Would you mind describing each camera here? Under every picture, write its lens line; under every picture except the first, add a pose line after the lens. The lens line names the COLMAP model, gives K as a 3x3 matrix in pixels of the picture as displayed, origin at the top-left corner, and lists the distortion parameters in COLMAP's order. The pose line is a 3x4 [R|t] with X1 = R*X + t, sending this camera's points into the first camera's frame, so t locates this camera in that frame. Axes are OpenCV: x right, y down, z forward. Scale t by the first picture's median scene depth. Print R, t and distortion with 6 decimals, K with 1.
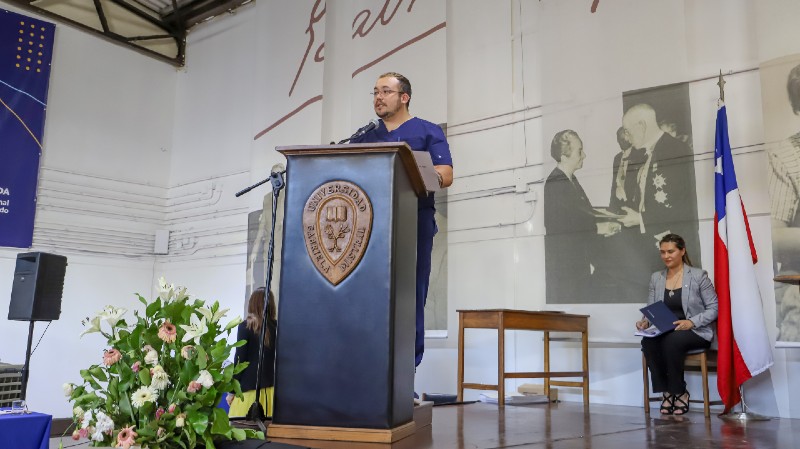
lens RADIAL K [[713.6, 0, 399.6], [0, 713.6, 168.1], [0, 0, 1]] dist [0.006350, 0.008572]
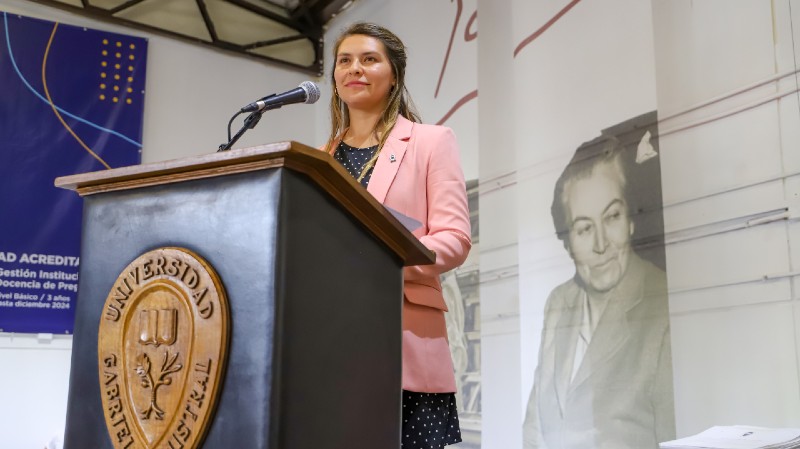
lens RADIAL K [[915.7, 0, 411.6], [0, 915.7, 220.1], [0, 0, 1]] dist [0.032787, -0.001982]
pose [[0.954145, -0.070296, -0.290973, 0.101435], [0.076979, 0.996966, 0.011569, 0.003233], [0.289277, -0.033437, 0.956661, 0.248126]]
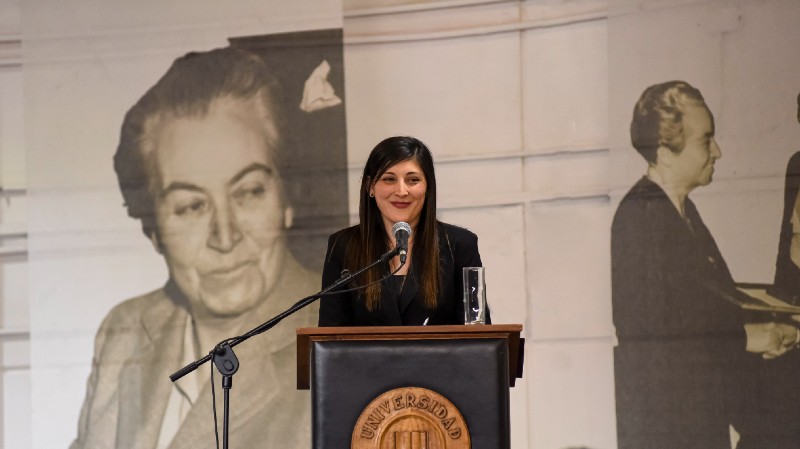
lens RADIAL K [[3601.6, 0, 400.0], [0, 3601.6, 224.5], [0, 0, 1]] dist [0.120335, 3.192760]
pose [[0.973728, -0.016727, 0.227098, -0.371542], [-0.016392, 0.989562, 0.143170, -0.262697], [-0.227123, -0.143131, 0.963291, -0.904865]]
